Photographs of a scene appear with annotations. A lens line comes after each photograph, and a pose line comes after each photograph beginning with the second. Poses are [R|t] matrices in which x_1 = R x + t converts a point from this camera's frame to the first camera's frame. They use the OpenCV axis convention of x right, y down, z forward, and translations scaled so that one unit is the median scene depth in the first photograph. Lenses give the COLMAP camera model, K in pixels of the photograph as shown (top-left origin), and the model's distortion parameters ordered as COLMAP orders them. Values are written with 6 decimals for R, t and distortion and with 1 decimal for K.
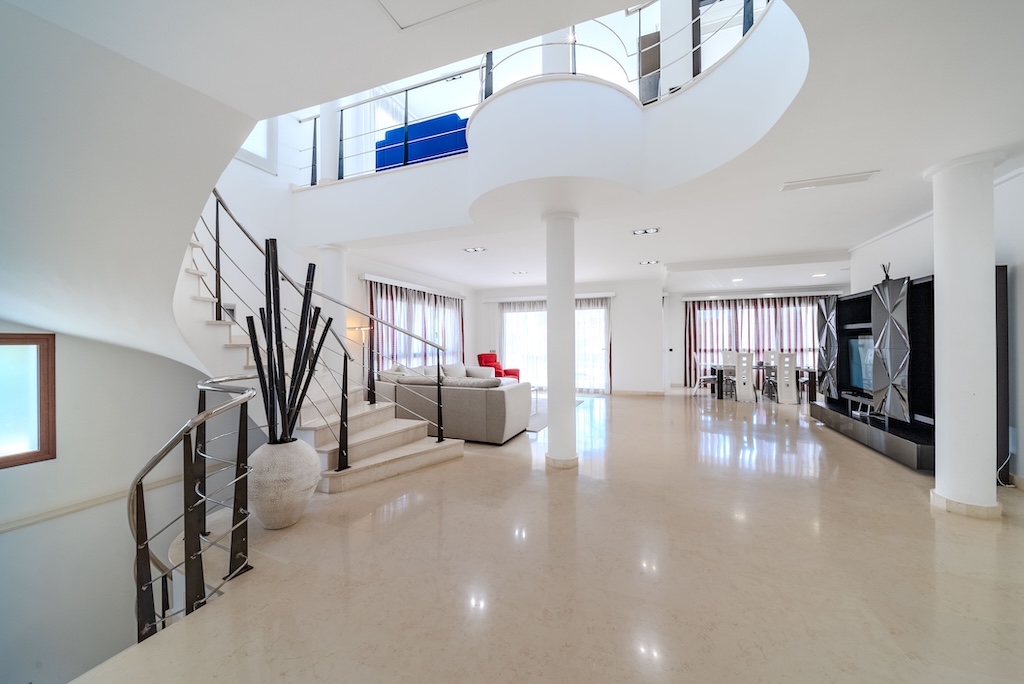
lens RADIAL K [[368.4, 0, 518.9], [0, 368.4, 338.9], [0, 0, 1]] dist [0.002431, -0.000025]
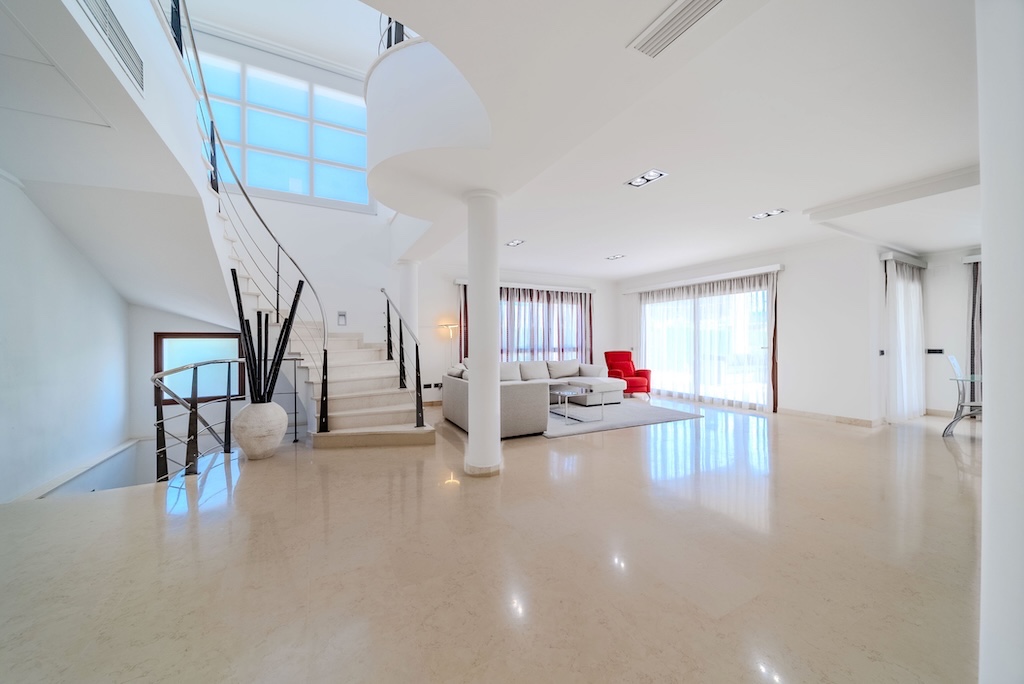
lens RADIAL K [[368.4, 0, 506.2], [0, 368.4, 338.3], [0, 0, 1]] dist [0.002431, -0.000025]
pose [[0.756105, -0.004812, -0.654433, 0.325711], [0.006386, 0.999980, 0.000025, 0.007200], [0.654420, -0.004198, 0.756120, 0.157207]]
